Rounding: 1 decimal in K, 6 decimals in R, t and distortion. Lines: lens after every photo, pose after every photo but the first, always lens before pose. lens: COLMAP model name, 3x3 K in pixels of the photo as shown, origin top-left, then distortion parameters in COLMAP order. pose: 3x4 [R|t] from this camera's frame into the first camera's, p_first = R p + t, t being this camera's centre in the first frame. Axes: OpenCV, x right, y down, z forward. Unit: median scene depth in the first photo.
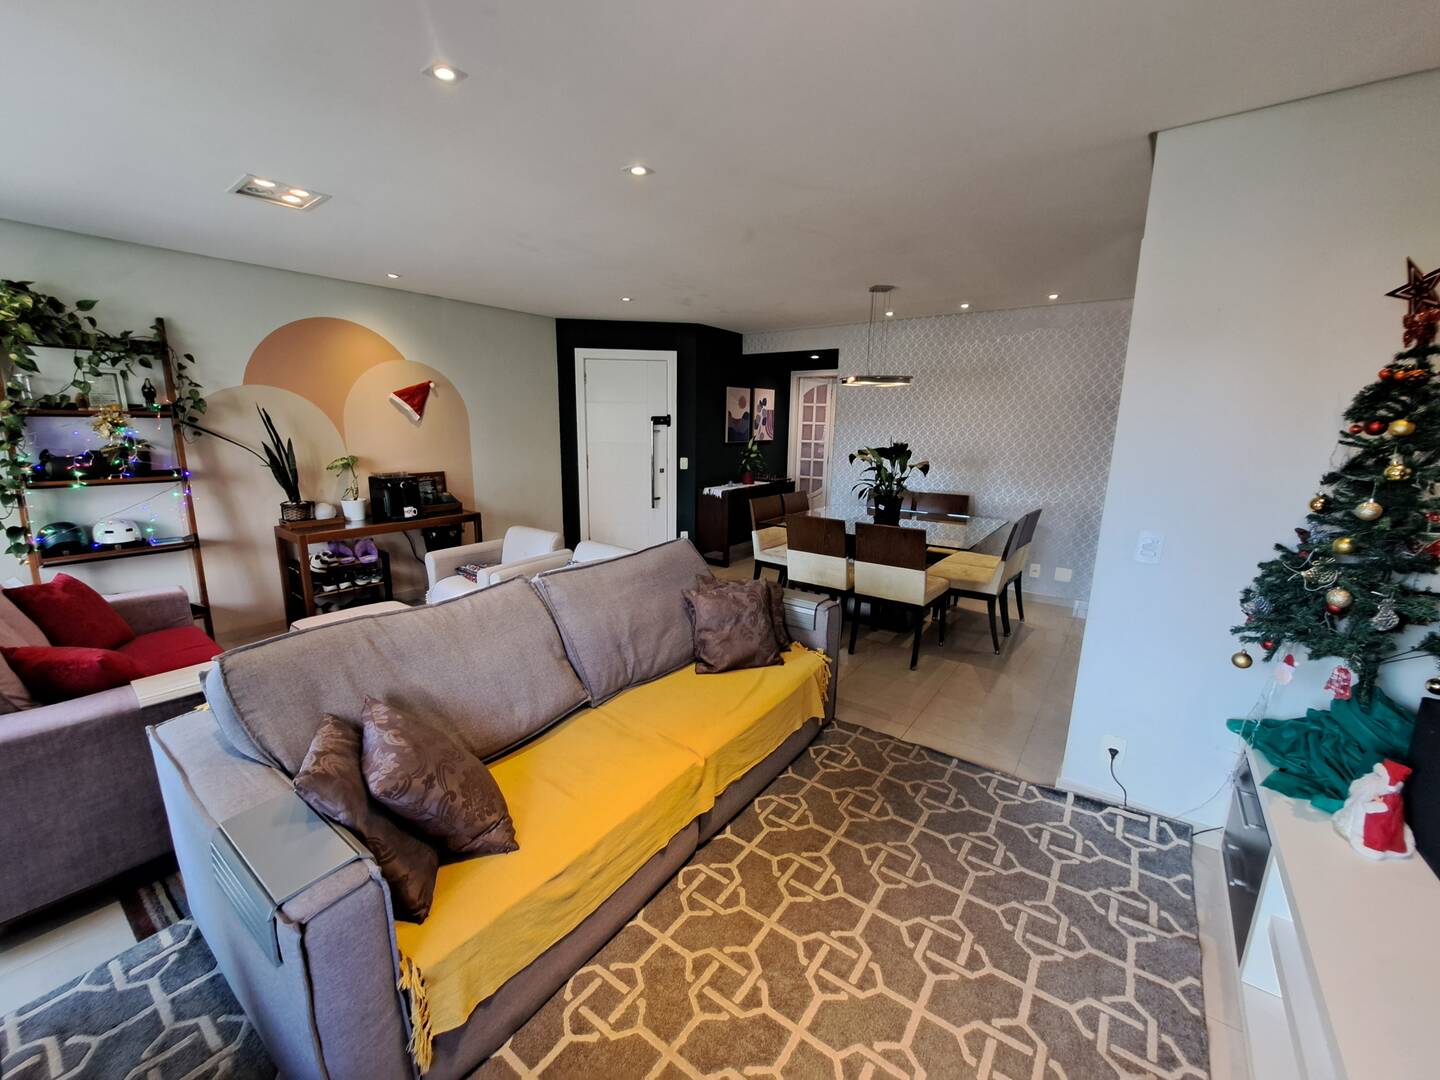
lens RADIAL K [[571.5, 0, 716.4], [0, 571.5, 539.2], [0, 0, 1]] dist [-0.022482, 0.001858]
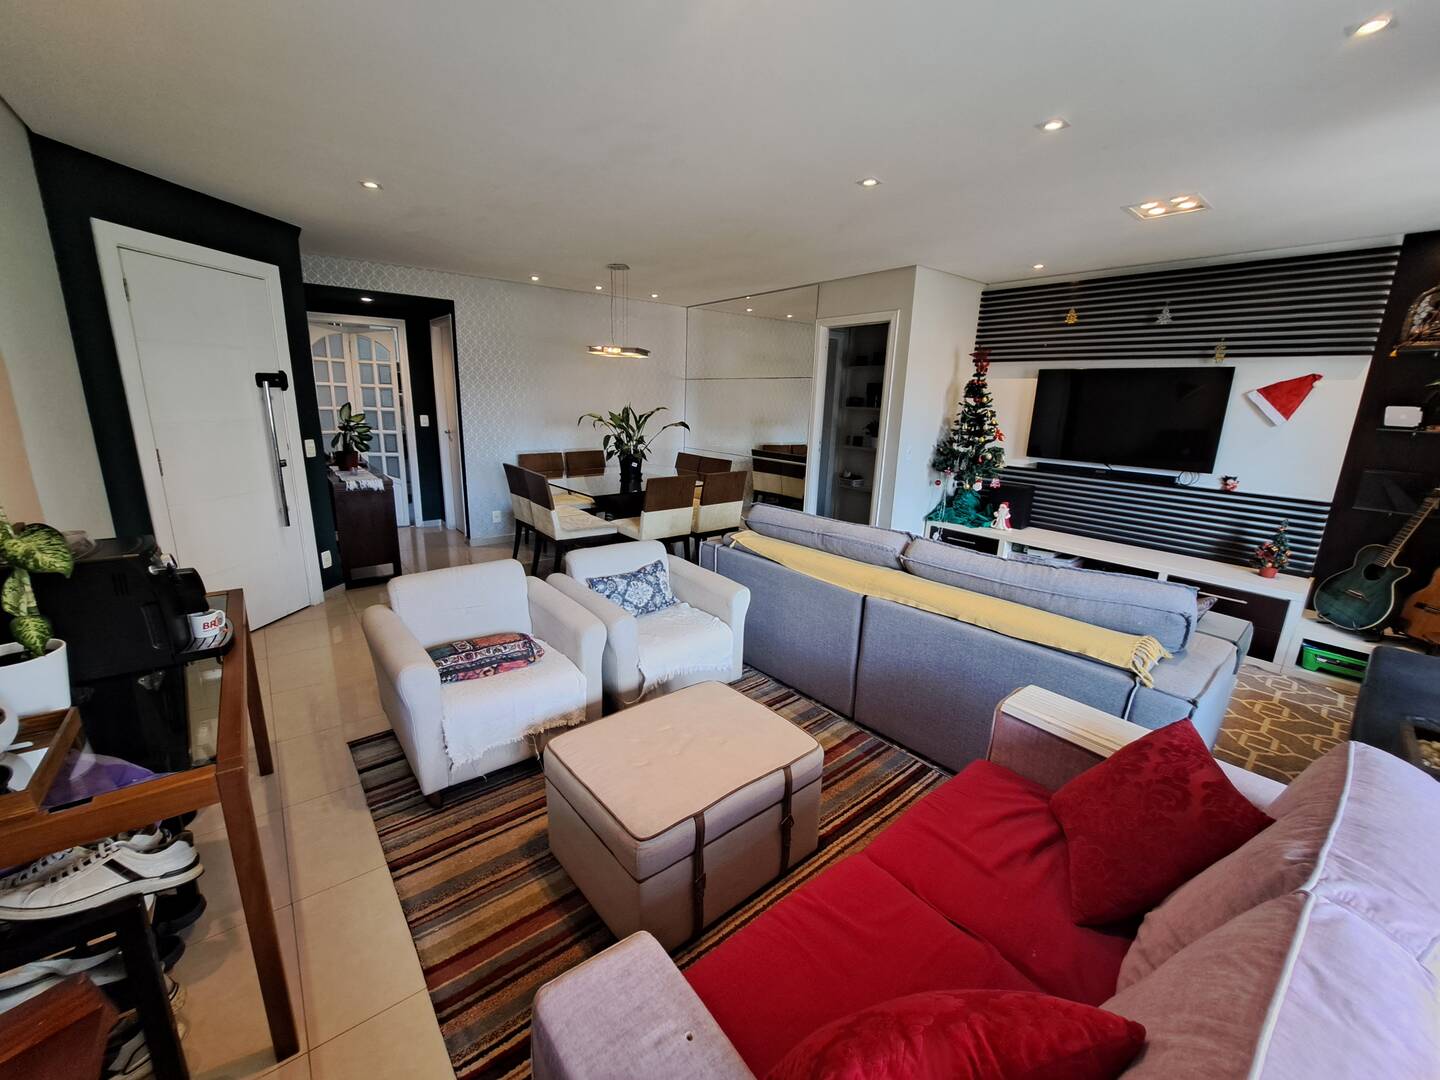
lens RADIAL K [[571.5, 0, 717.5], [0, 571.5, 540.2], [0, 0, 1]] dist [-0.022482, 0.001858]
pose [[0.249606, -0.243187, 0.937314, -0.537947], [0.168490, 0.964094, 0.205267, -0.081128], [-0.953576, 0.106693, 0.281618, 0.371427]]
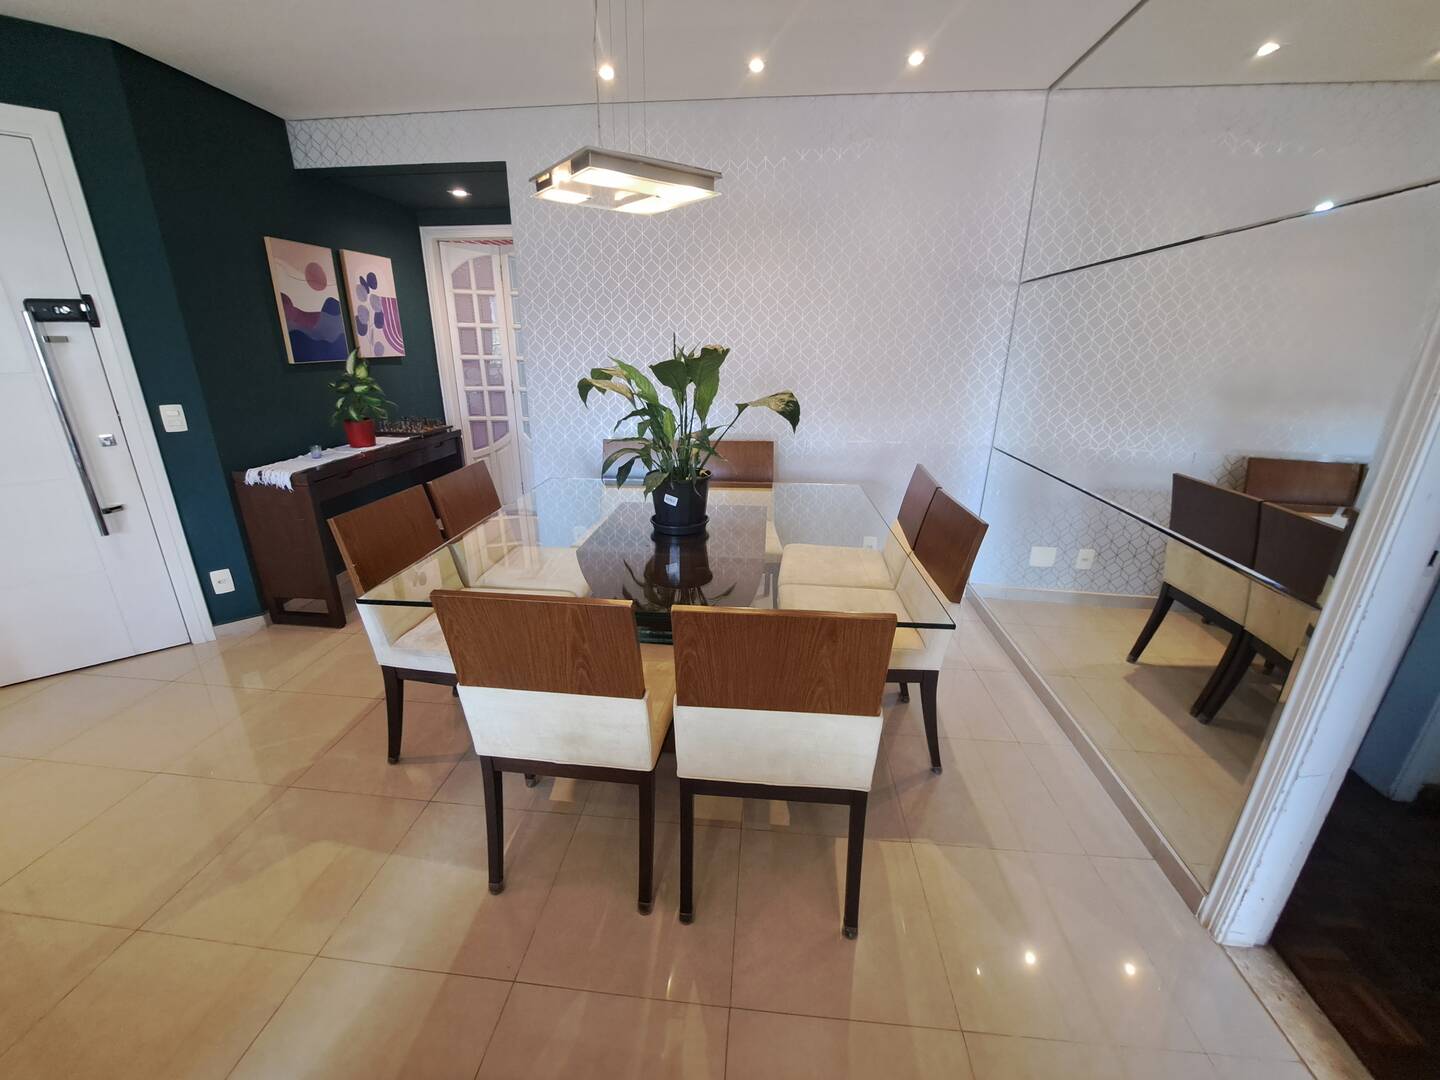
lens RADIAL K [[571.5, 0, 702.7], [0, 571.5, 543.1], [0, 0, 1]] dist [-0.022482, 0.001858]
pose [[0.867238, -0.174329, 0.466377, 0.069560], [0.106802, 0.980031, 0.167729, -0.065919], [-0.486304, -0.095651, 0.868539, 0.418649]]
